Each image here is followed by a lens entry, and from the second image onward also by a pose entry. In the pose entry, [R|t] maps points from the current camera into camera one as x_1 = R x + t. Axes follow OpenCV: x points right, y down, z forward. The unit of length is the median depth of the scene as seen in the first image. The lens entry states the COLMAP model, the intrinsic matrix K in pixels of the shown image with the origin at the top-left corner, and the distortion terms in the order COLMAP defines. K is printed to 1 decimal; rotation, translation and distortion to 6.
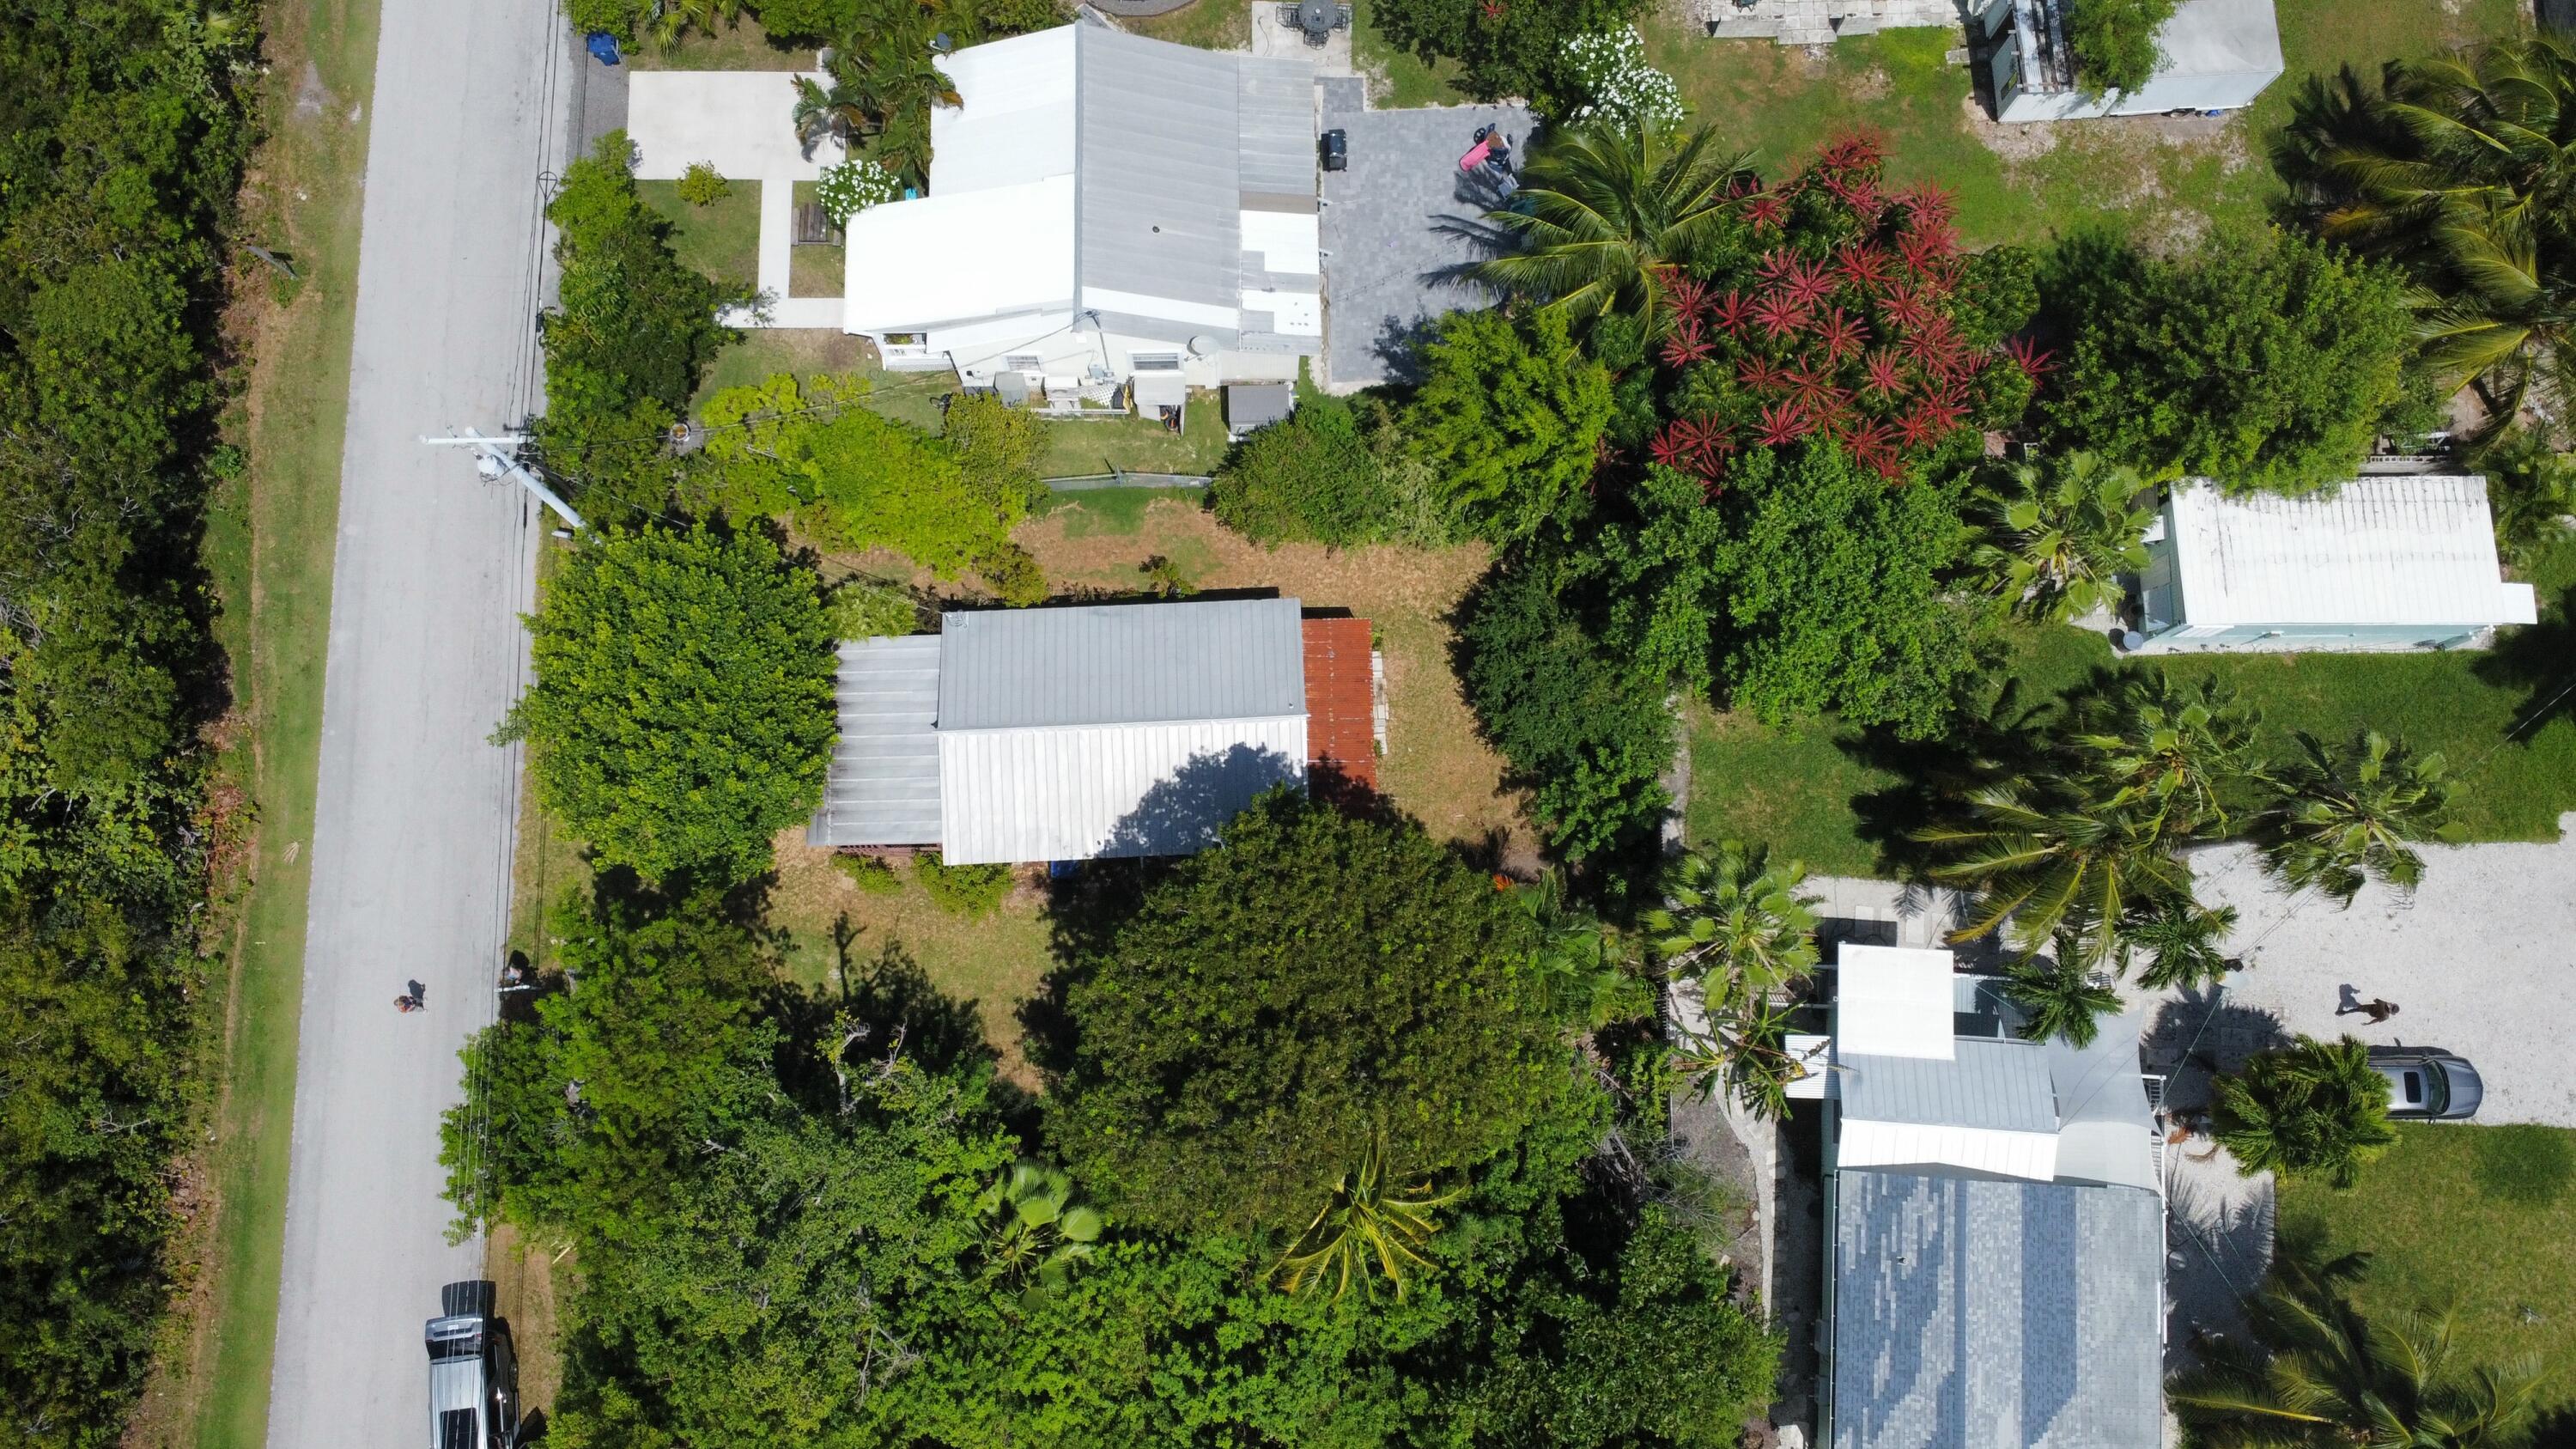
lens RADIAL K [[1890.9, 0, 1288.0], [0, 1890.9, 724.5], [0, 0, 1]] dist [-0.008282, -0.001336]
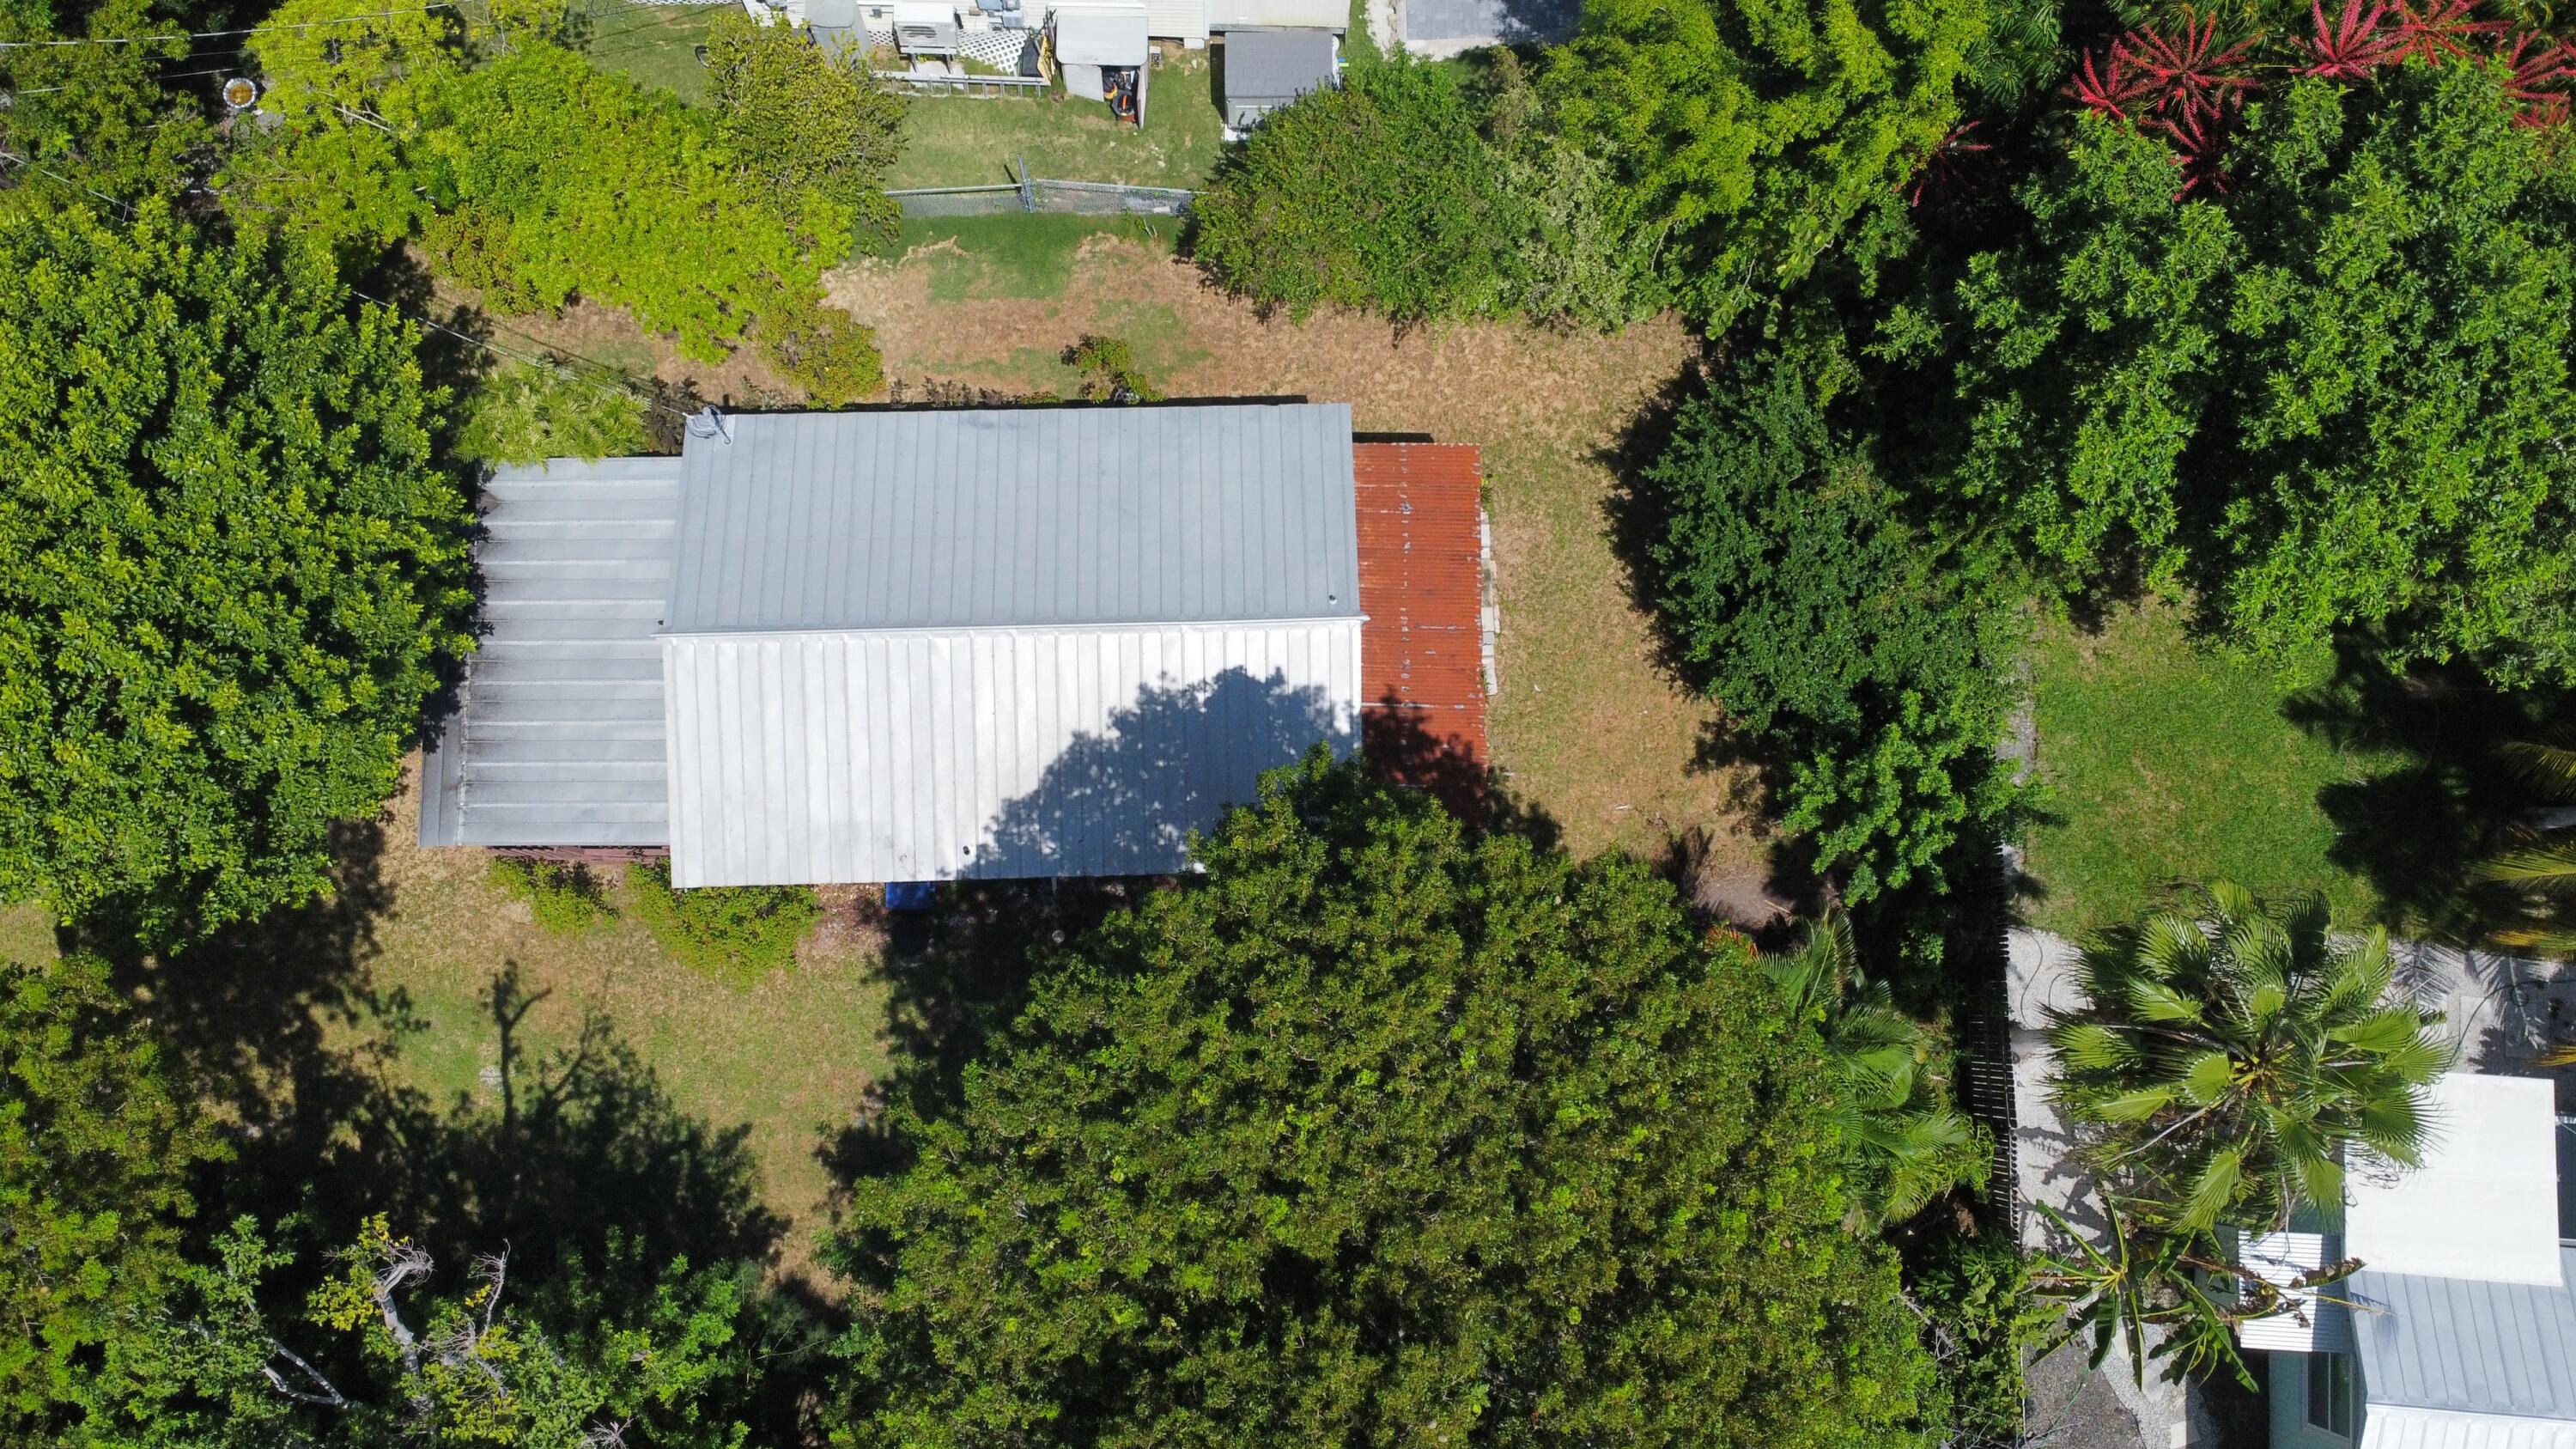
lens RADIAL K [[1890.9, 0, 1288.0], [0, 1890.9, 724.5], [0, 0, 1]] dist [-0.008282, -0.001336]
pose [[0.999772, 0.019280, 0.009190, -0.014788], [-0.019517, 0.999462, 0.026347, 0.011193], [-0.008677, -0.026521, 0.999611, 0.458245]]
